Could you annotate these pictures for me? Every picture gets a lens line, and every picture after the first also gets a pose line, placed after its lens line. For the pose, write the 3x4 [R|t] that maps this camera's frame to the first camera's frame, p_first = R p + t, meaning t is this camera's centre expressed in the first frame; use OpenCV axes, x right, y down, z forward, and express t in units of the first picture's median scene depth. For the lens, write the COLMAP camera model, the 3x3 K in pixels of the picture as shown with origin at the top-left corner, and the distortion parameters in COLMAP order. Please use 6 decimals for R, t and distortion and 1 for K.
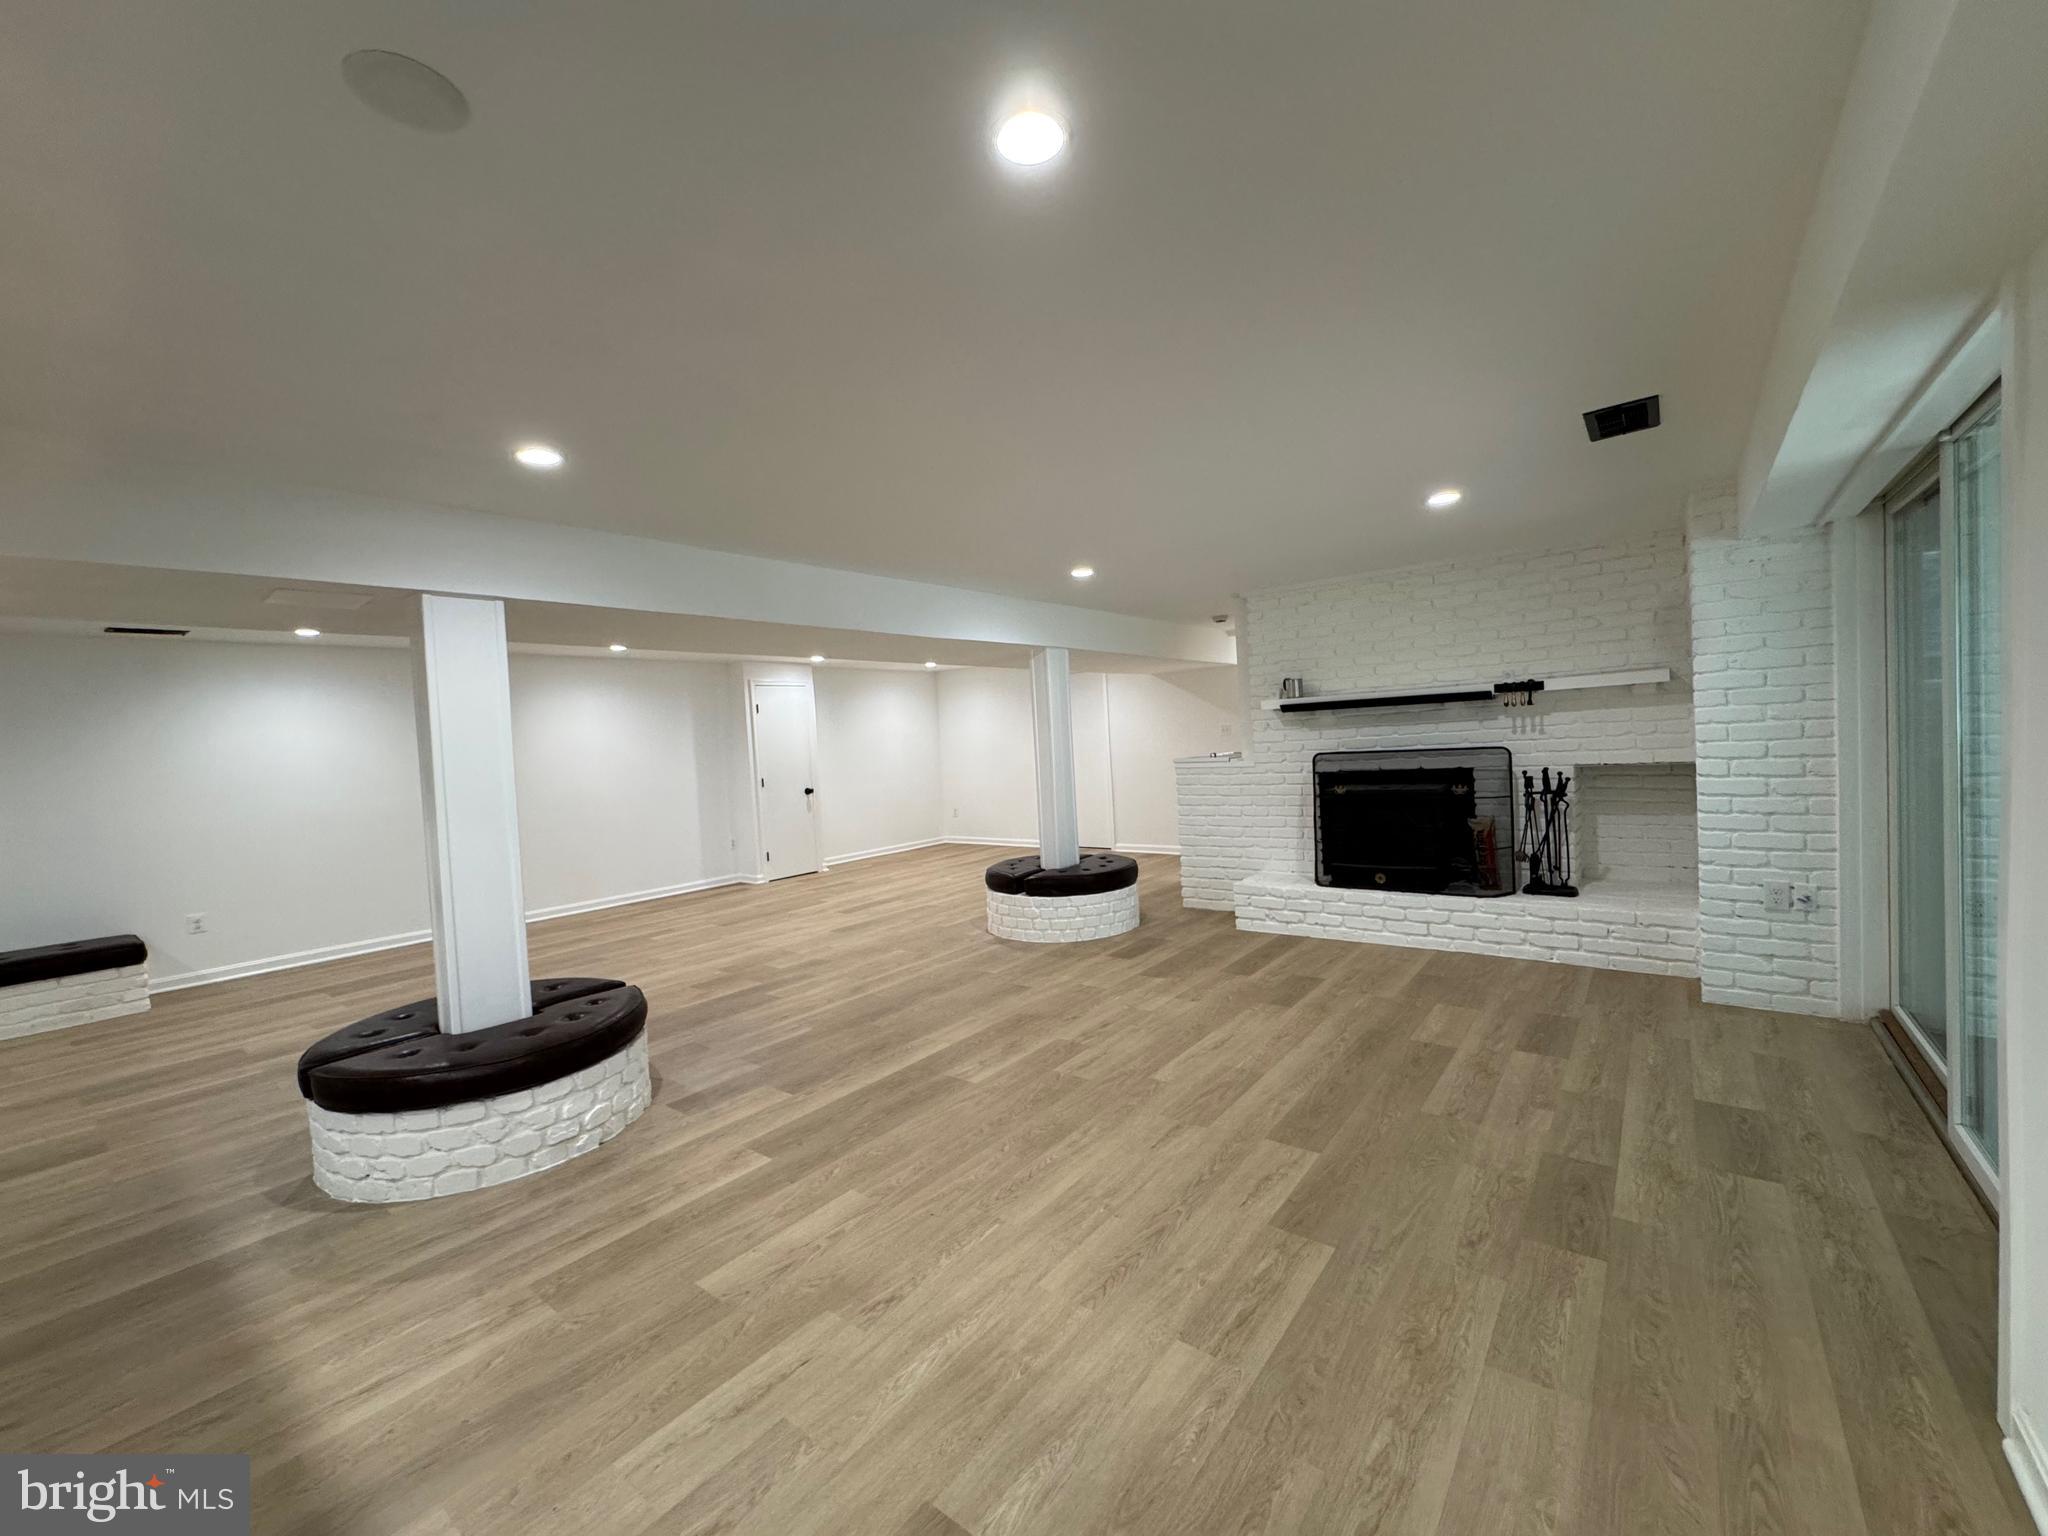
lens RADIAL K [[819.1, 0, 1033.0], [0, 819.1, 767.7], [0, 0, 1]] dist [-0.003797, 0.000685]
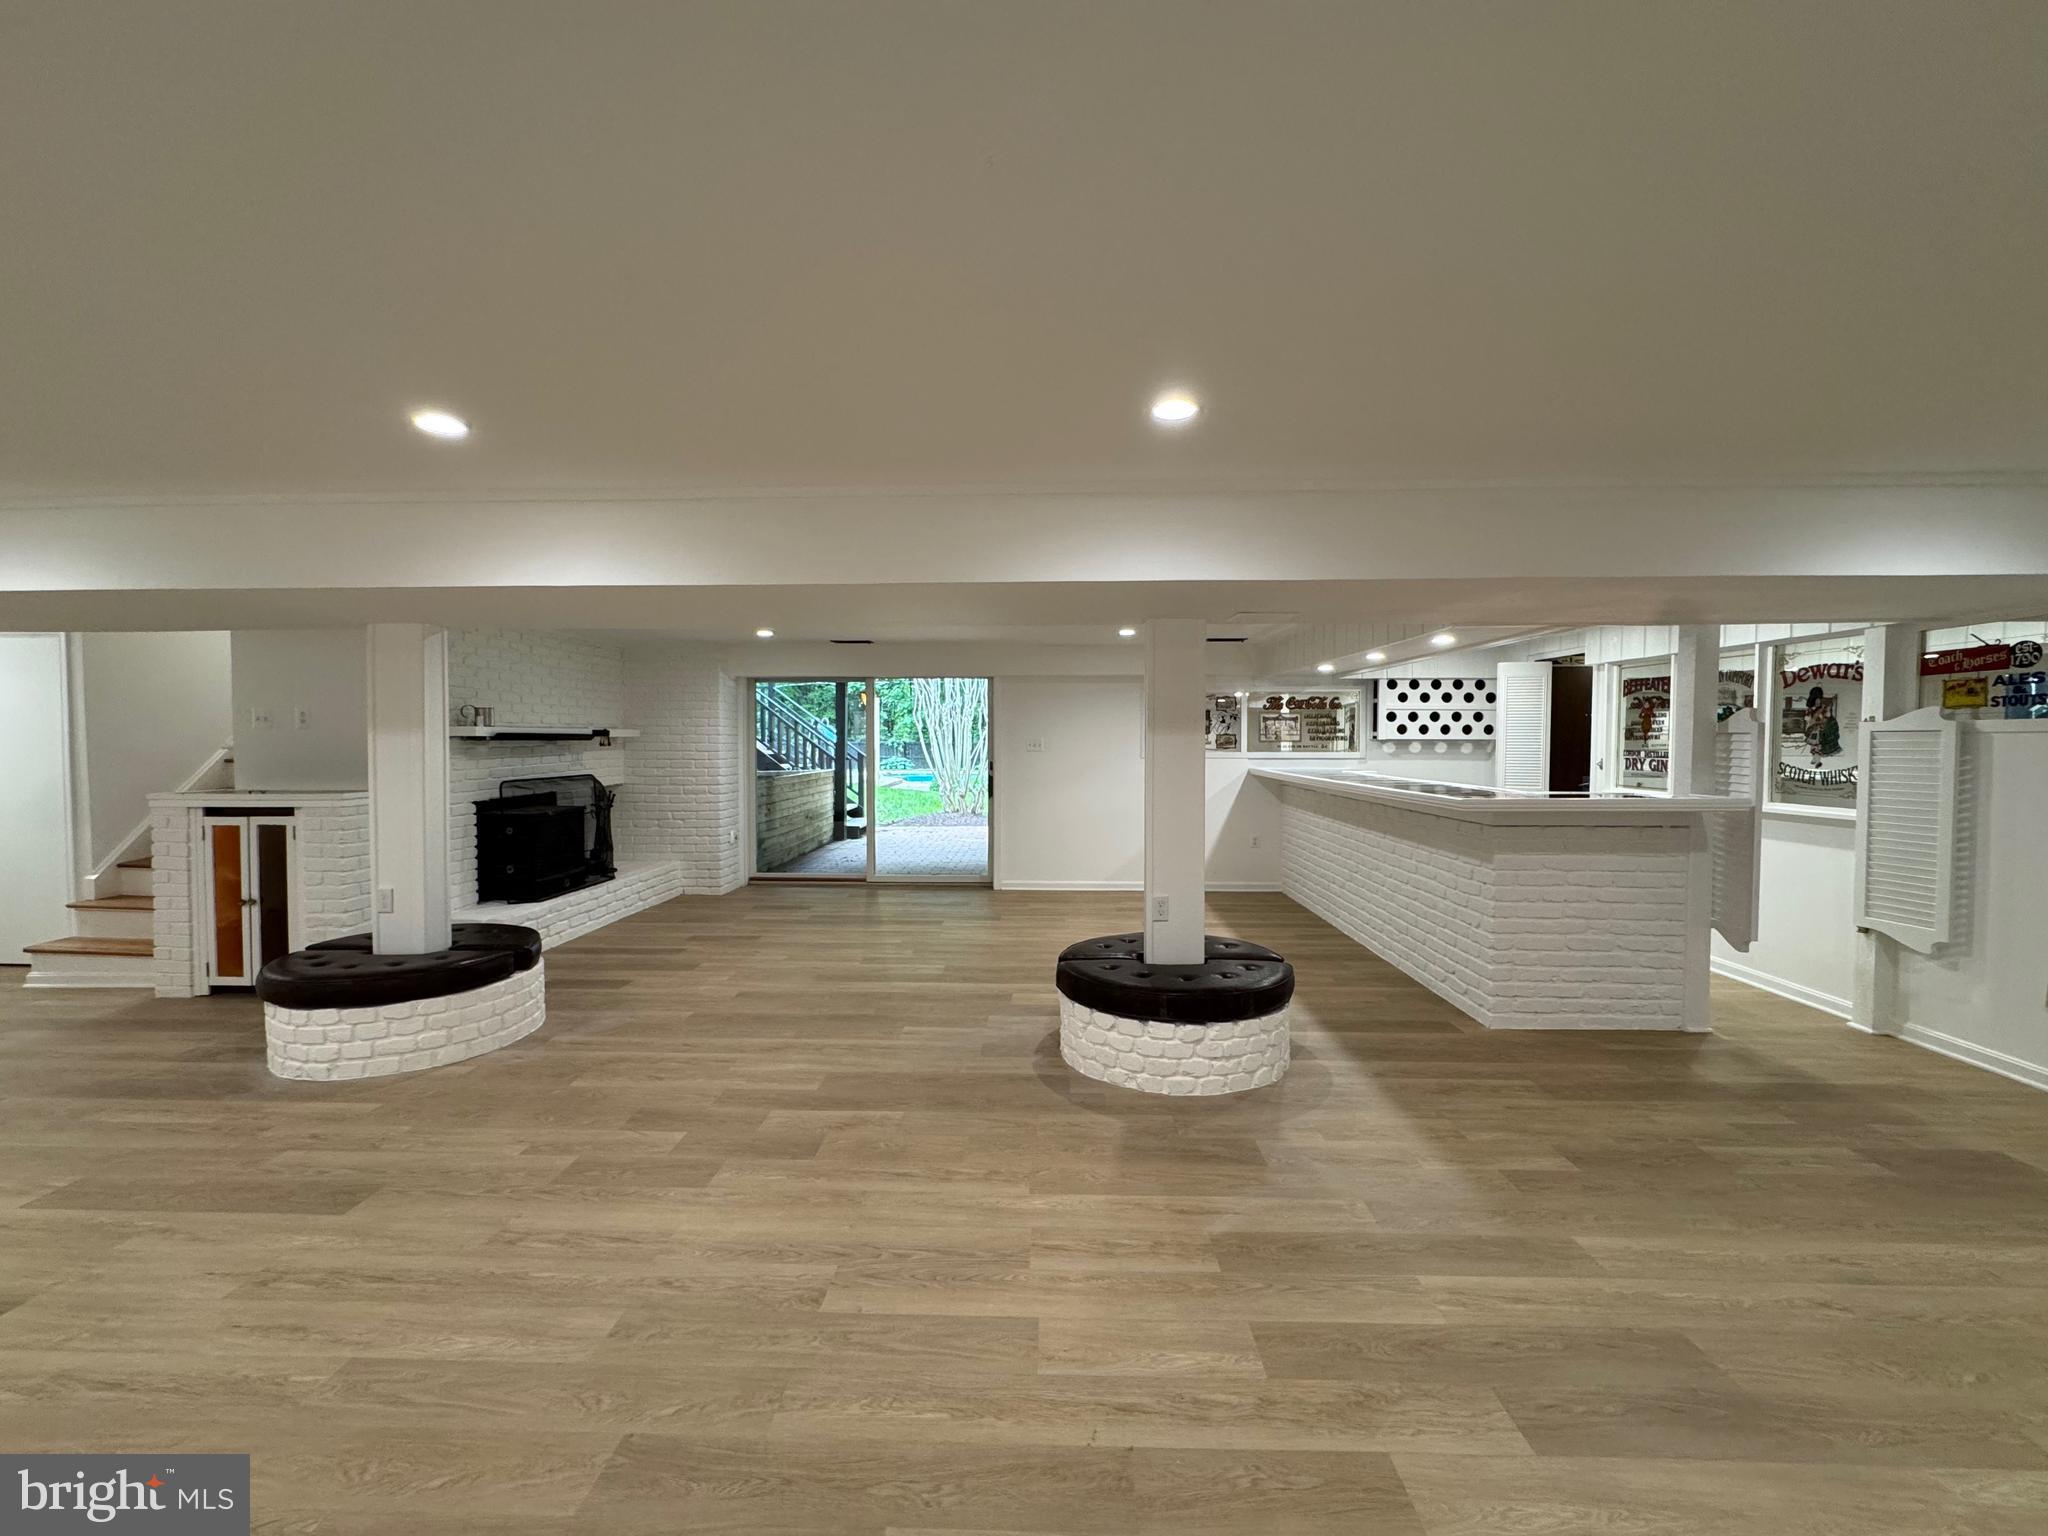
lens RADIAL K [[819.1, 0, 1026.6], [0, 819.1, 761.6], [0, 0, 1]] dist [-0.003797, 0.000685]
pose [[-0.598979, 0.036334, 0.799940, -1.032207], [0.062701, 0.998031, 0.001618, -0.002726], [-0.798306, 0.051127, -0.600078, 1.279197]]
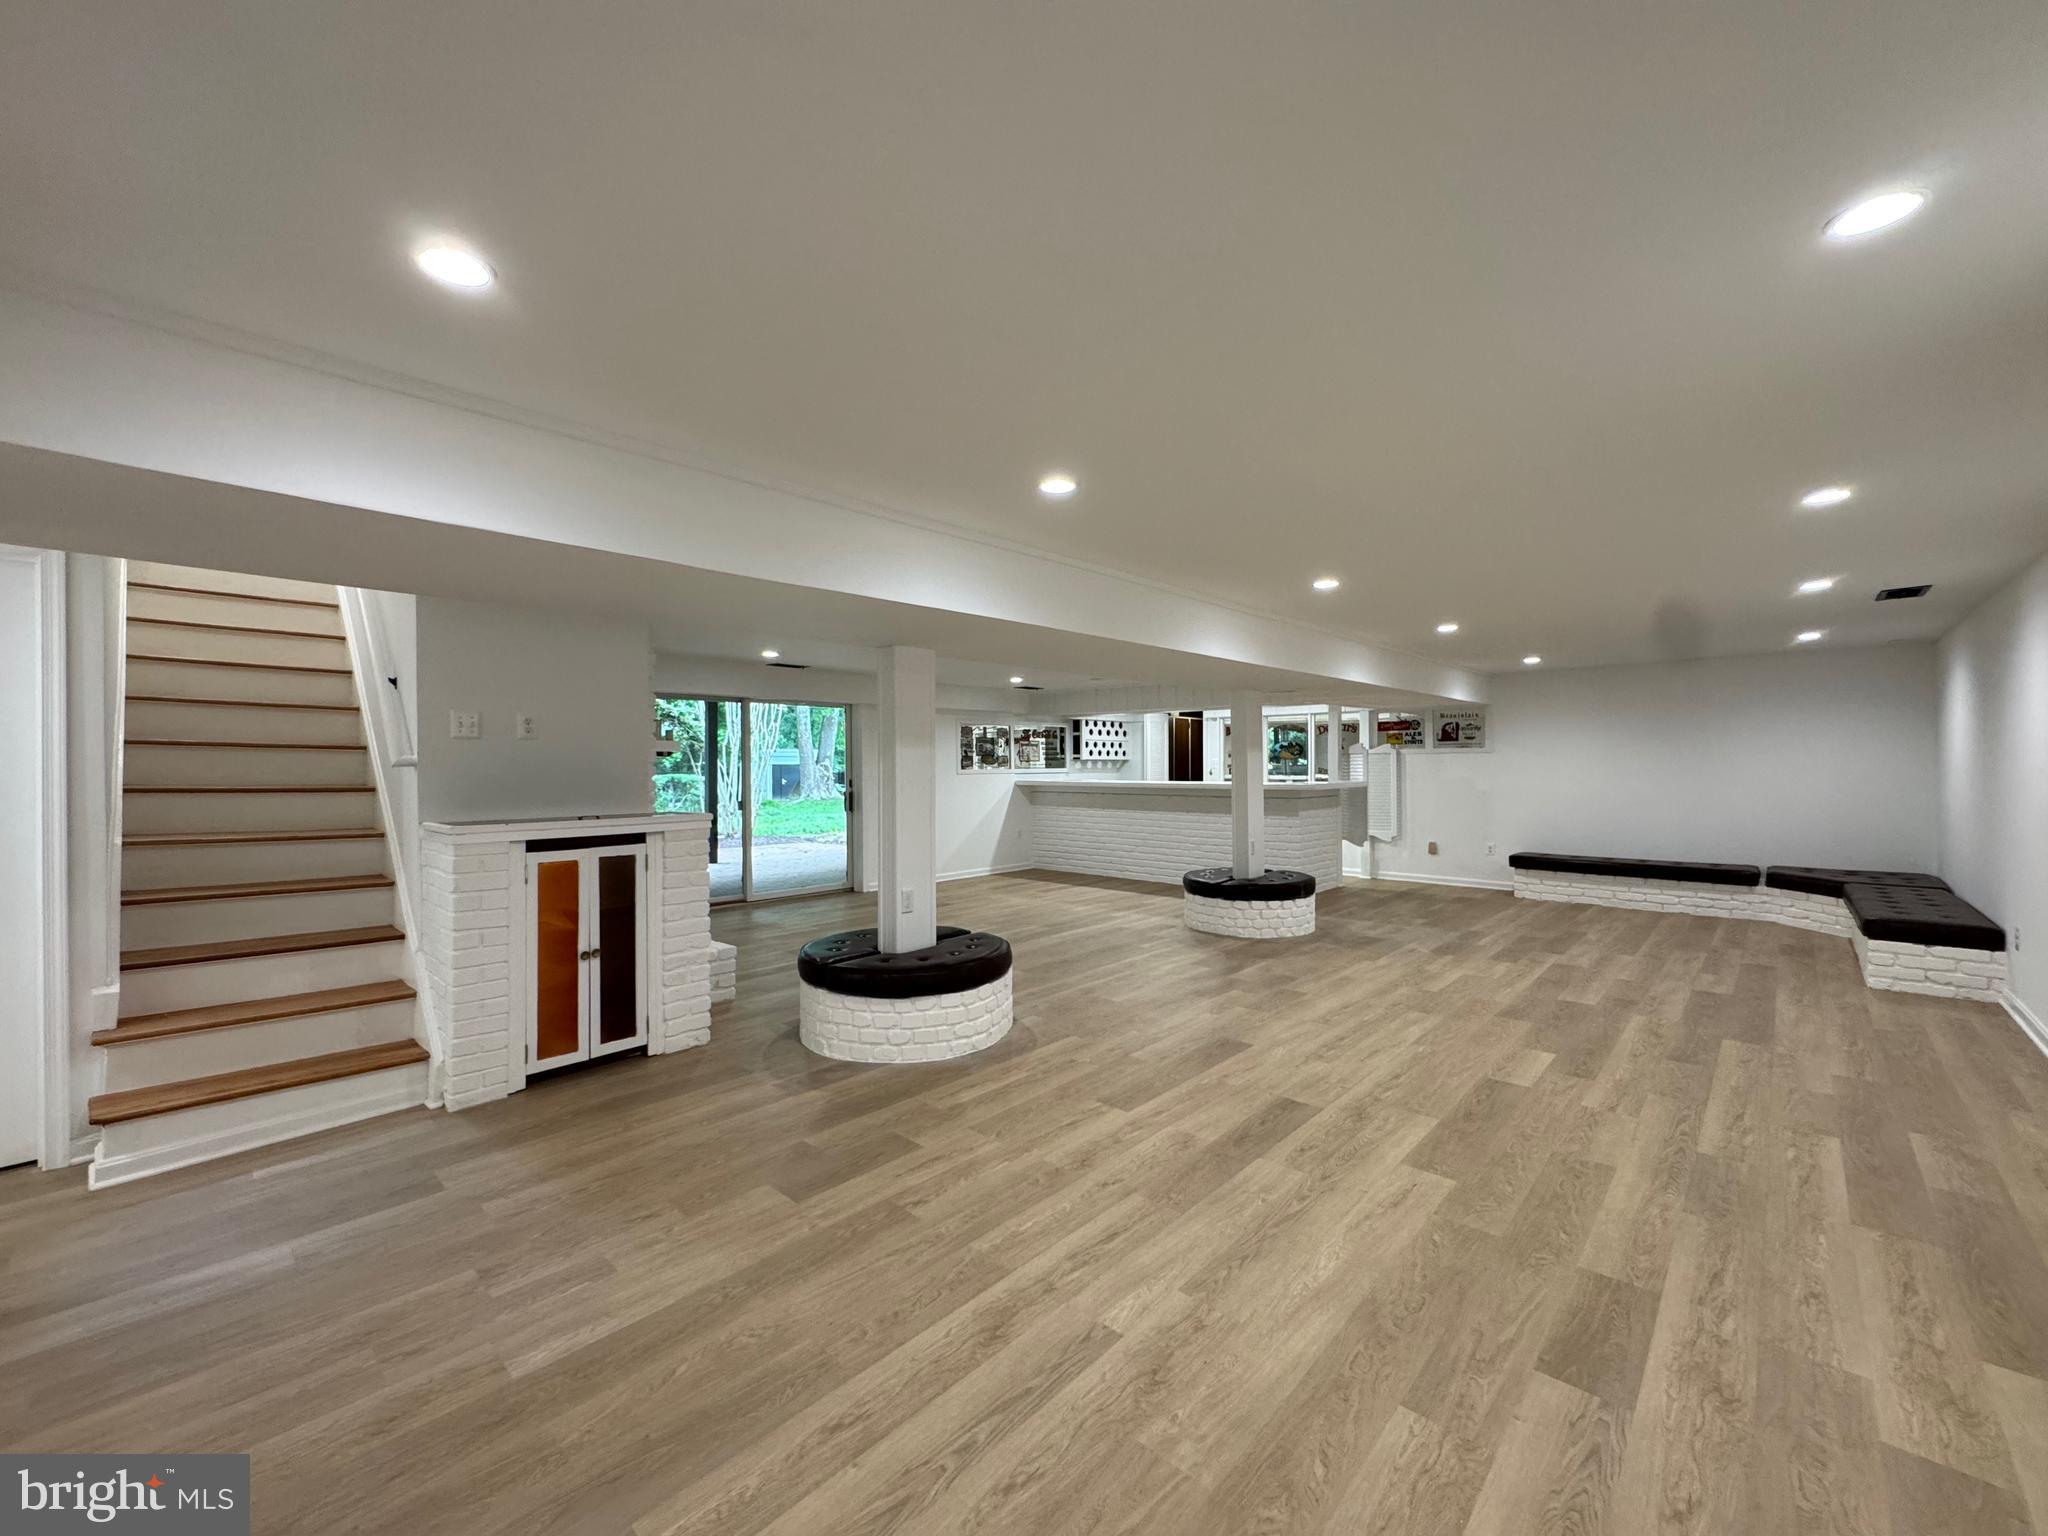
lens RADIAL K [[819.1, 0, 1022.5], [0, 819.1, 768.4], [0, 0, 1]] dist [-0.003797, 0.000685]
pose [[-0.994999, 0.064225, 0.076499, -0.159672], [0.067040, 0.997143, 0.034812, -0.070602], [-0.074044, 0.039766, -0.996462, 2.204085]]
